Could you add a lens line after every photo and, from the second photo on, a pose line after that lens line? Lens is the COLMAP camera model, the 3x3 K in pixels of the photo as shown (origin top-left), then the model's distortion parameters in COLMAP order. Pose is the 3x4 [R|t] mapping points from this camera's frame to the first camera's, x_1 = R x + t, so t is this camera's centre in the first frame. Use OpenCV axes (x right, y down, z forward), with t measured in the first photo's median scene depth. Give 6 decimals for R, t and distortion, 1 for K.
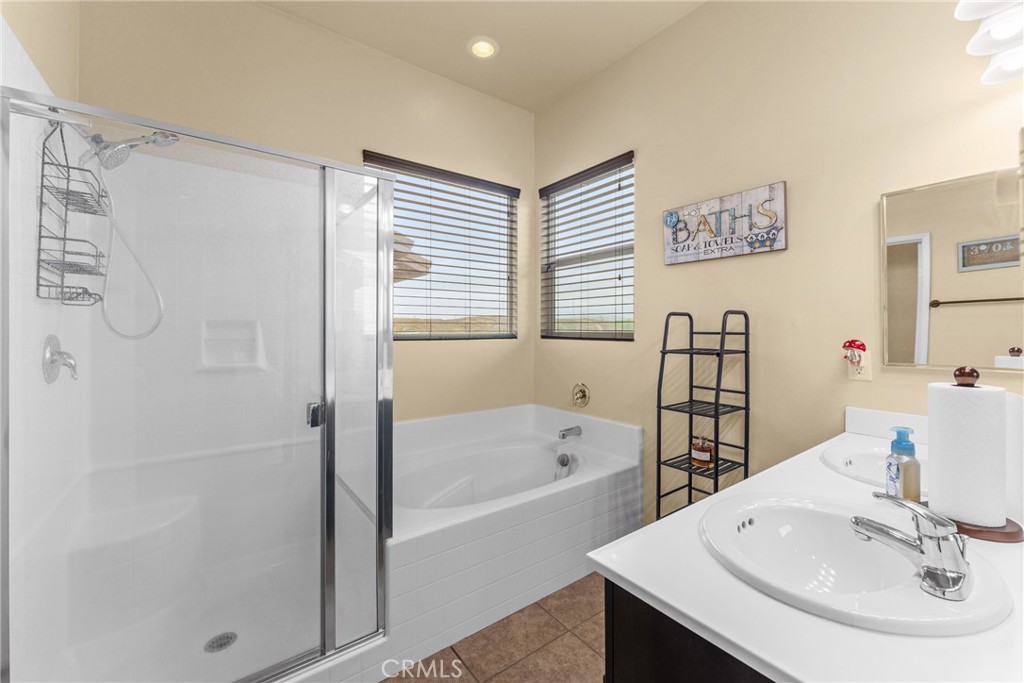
lens RADIAL K [[411.1, 0, 511.3], [0, 411.1, 331.4], [0, 0, 1]] dist [0.002257, -0.000949]
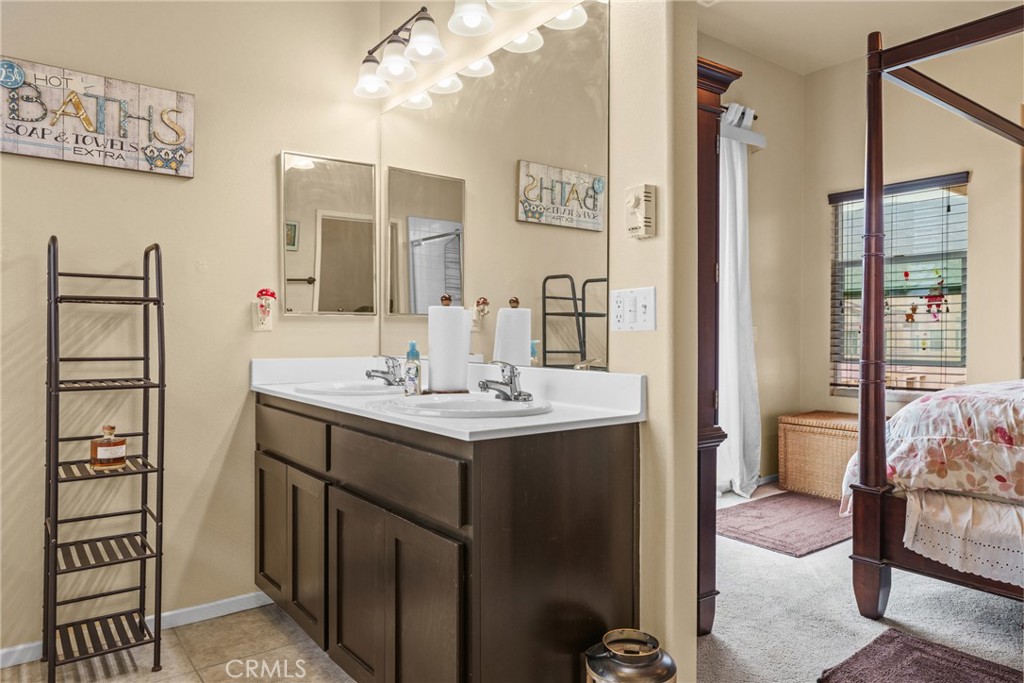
lens RADIAL K [[683.2, 0, 512.0], [0, 683.2, 339.2], [0, 0, 1]] dist [0.007749, 0.001802]
pose [[-0.010561, -0.012306, 0.999869, -0.652073], [-0.000816, 0.999924, 0.012298, 0.096128], [-0.999944, -0.000686, -0.010570, 0.338261]]
